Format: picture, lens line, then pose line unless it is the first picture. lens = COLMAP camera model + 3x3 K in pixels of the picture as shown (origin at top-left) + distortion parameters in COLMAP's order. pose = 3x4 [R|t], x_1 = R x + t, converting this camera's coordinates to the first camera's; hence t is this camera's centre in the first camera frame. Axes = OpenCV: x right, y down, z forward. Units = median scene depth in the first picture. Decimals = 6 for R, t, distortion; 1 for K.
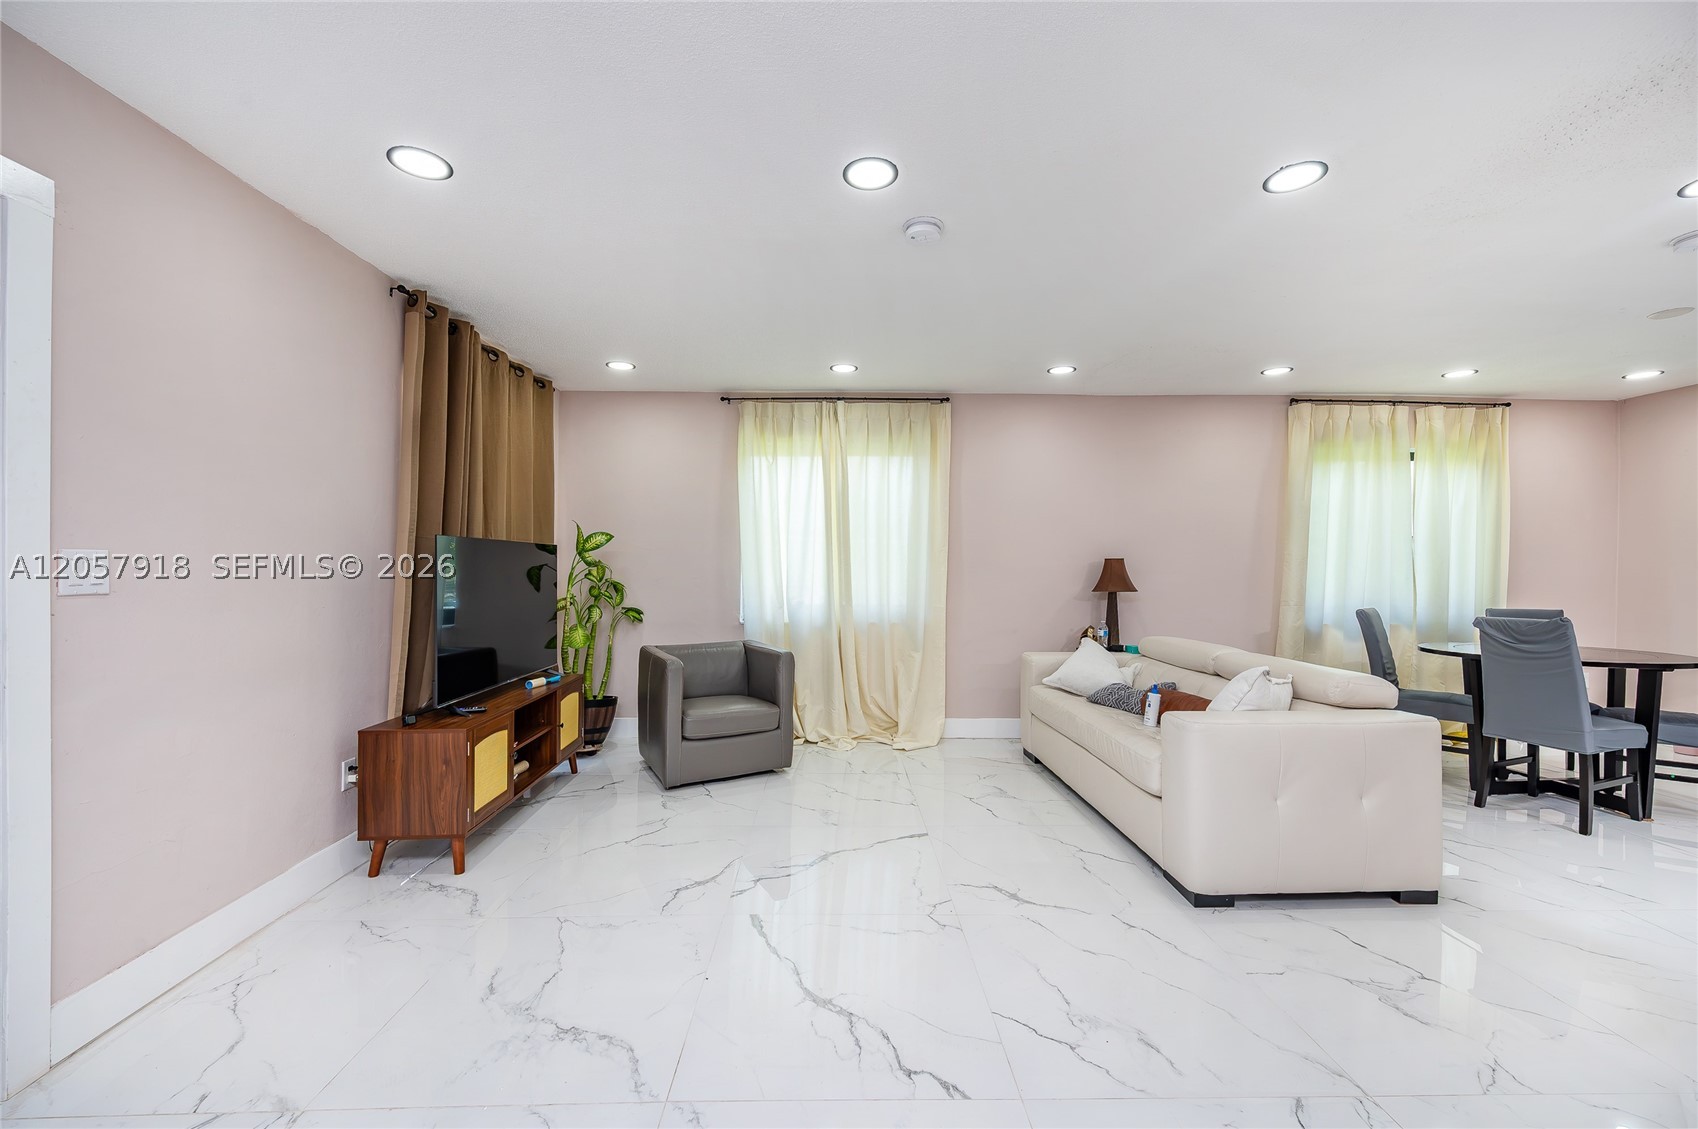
lens RADIAL K [[689.3, 0, 850.3], [0, 689.3, 532.1], [0, 0, 1]] dist [0.008439, -0.000050]
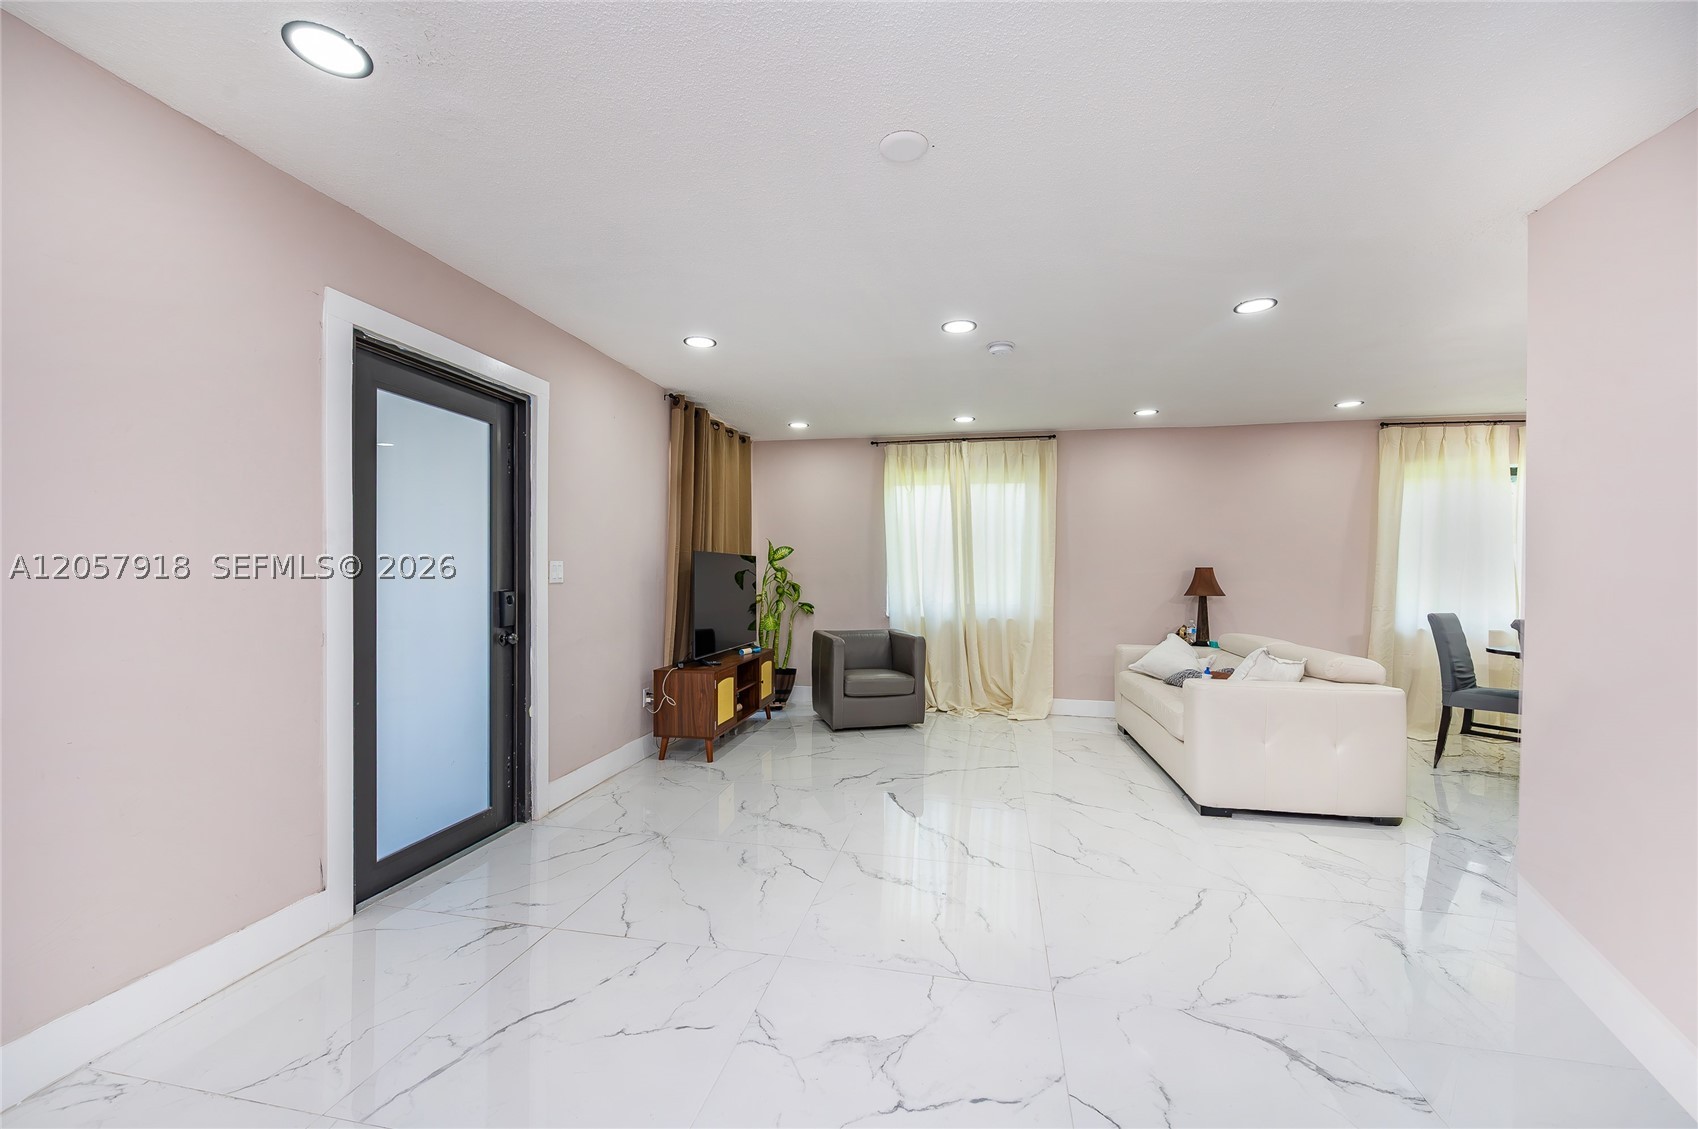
lens RADIAL K [[666.5, 0, 839.0], [0, 666.5, 560.8], [0, 0, 1]] dist [0.008435, 0.000114]
pose [[0.971434, 0.002044, -0.237300, 0.053638], [0.005318, 0.999524, 0.030380, -0.010664], [0.237250, -0.030774, 0.970961, -0.246881]]
